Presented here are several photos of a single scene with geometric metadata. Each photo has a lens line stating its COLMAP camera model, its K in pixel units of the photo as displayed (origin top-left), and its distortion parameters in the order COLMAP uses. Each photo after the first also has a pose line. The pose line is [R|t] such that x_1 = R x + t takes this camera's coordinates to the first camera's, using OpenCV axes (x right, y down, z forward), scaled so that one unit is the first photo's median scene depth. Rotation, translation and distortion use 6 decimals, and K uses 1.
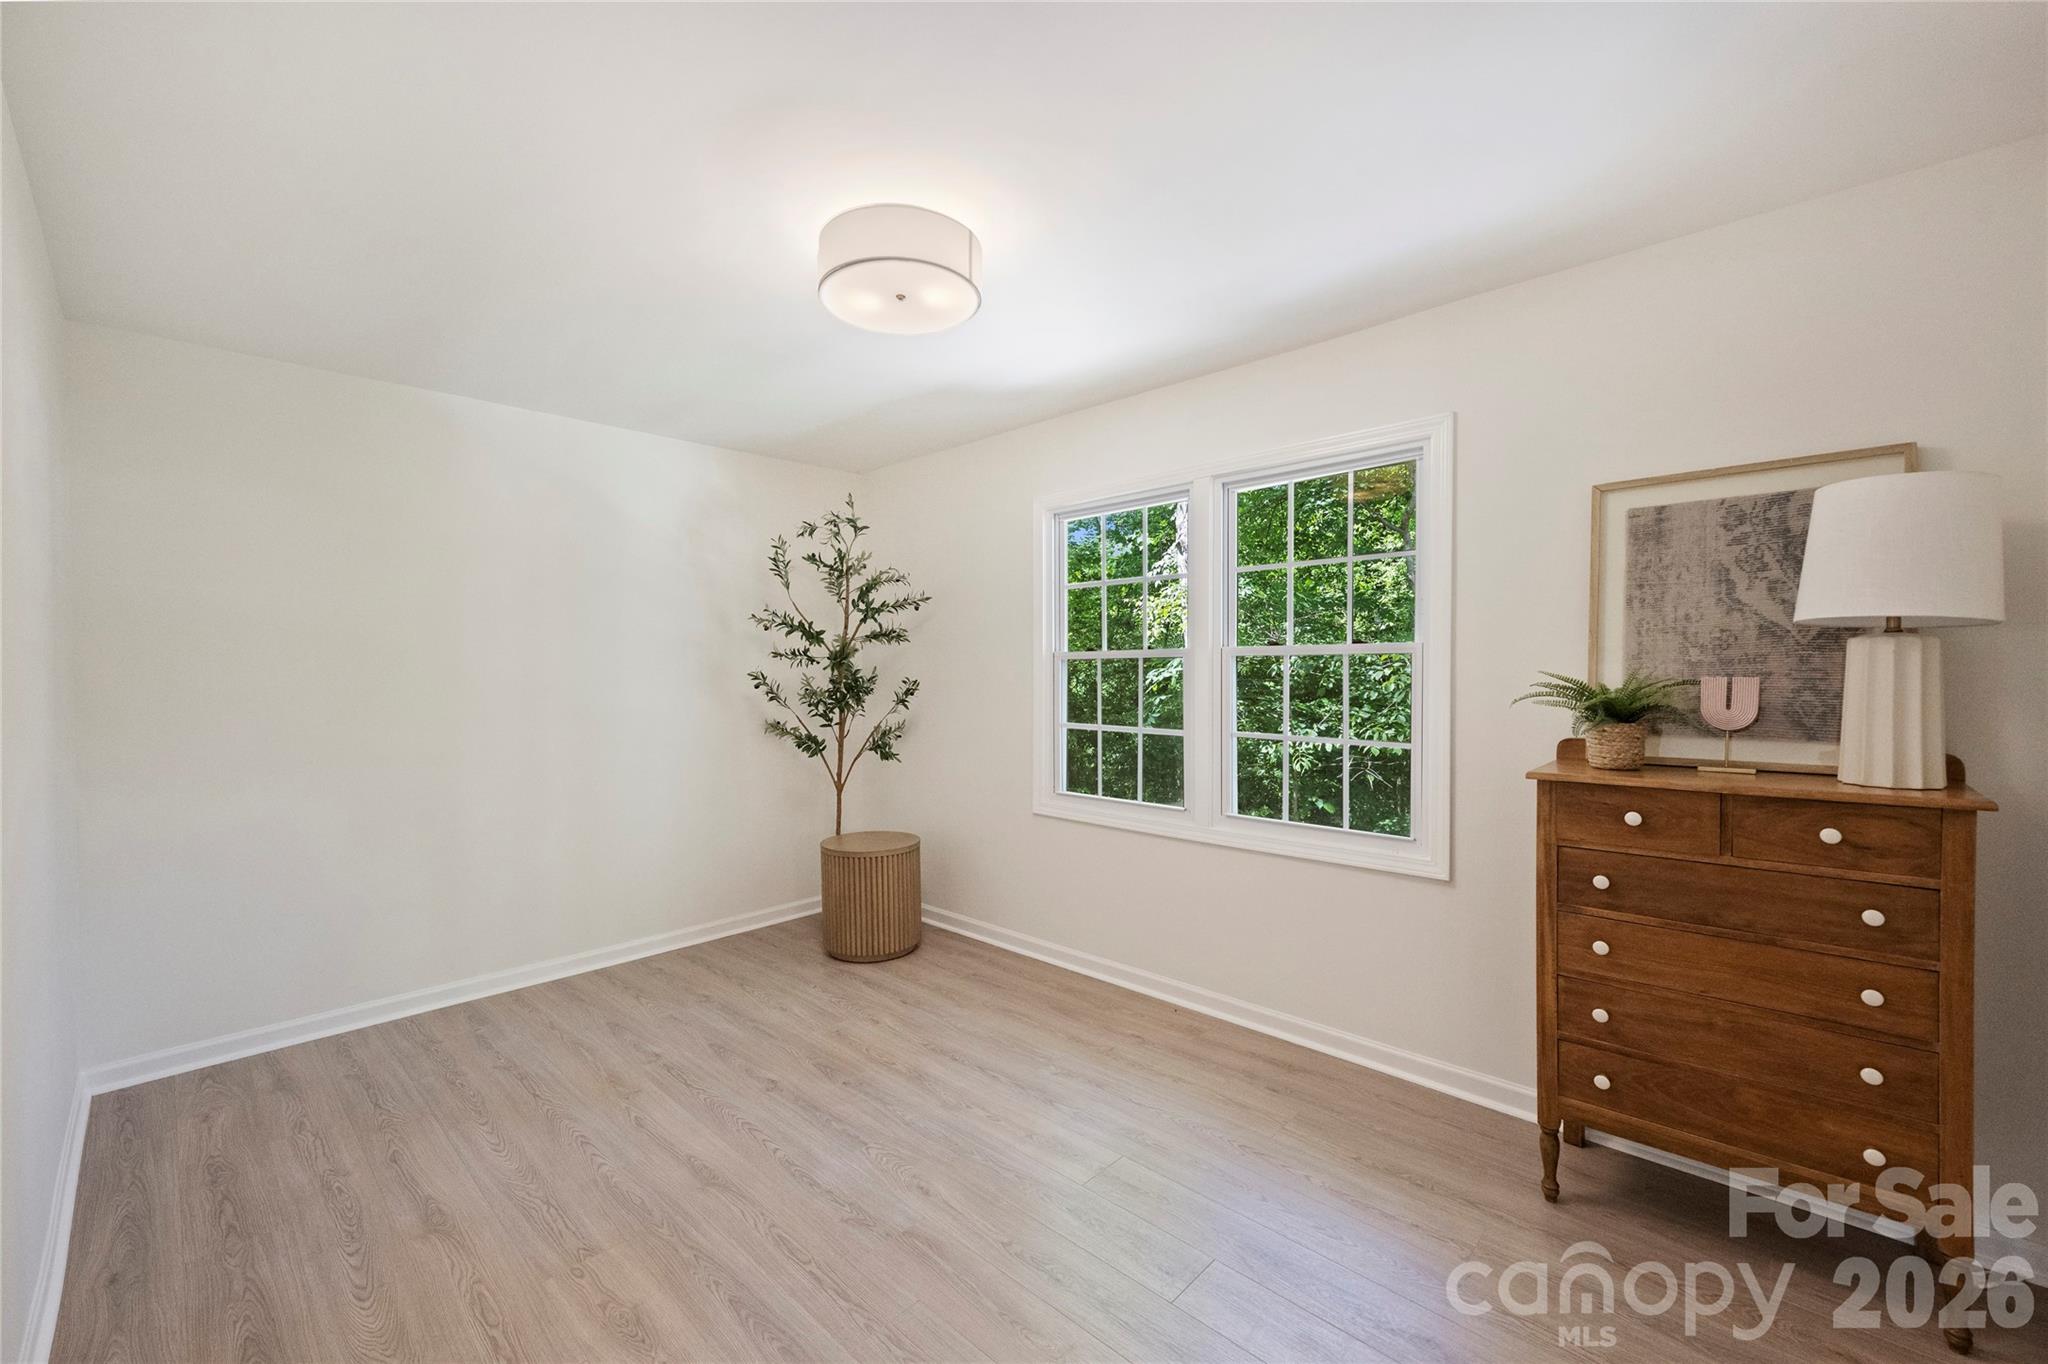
lens RADIAL K [[827.0, 0, 1025.9], [0, 827.0, 681.0], [0, 0, 1]] dist [0.007411, 0.000344]
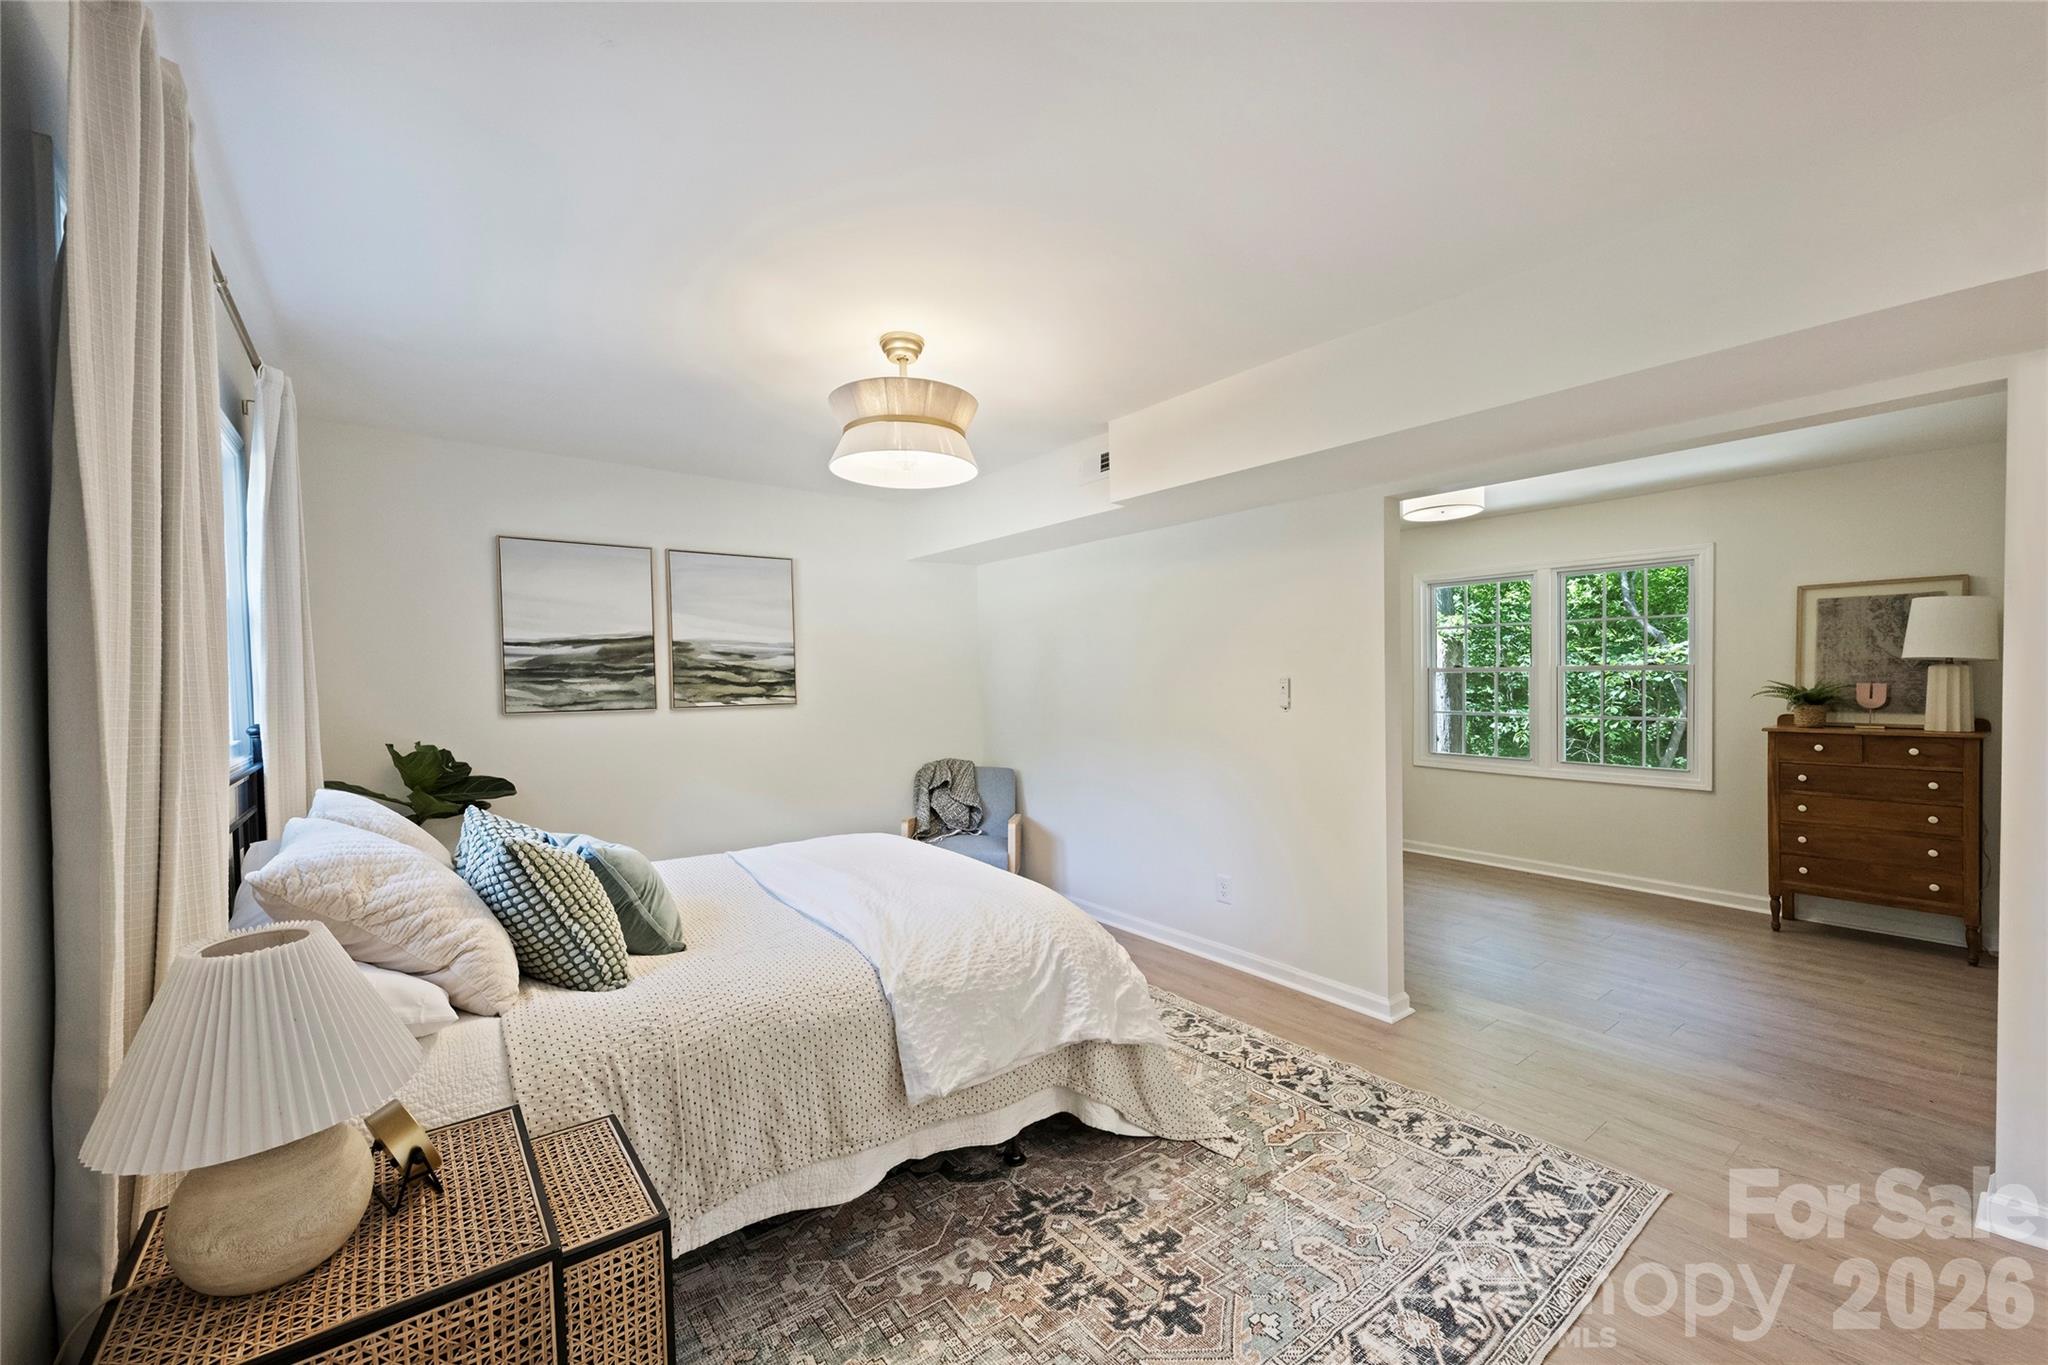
lens RADIAL K [[827.0, 0, 1017.0], [0, 827.0, 674.1], [0, 0, 1]] dist [0.007411, 0.000344]
pose [[0.987053, 0.000091, -0.160393, -0.946685], [-0.001437, 0.999965, -0.008275, -0.007174], [0.160387, 0.008399, 0.987019, -1.423527]]
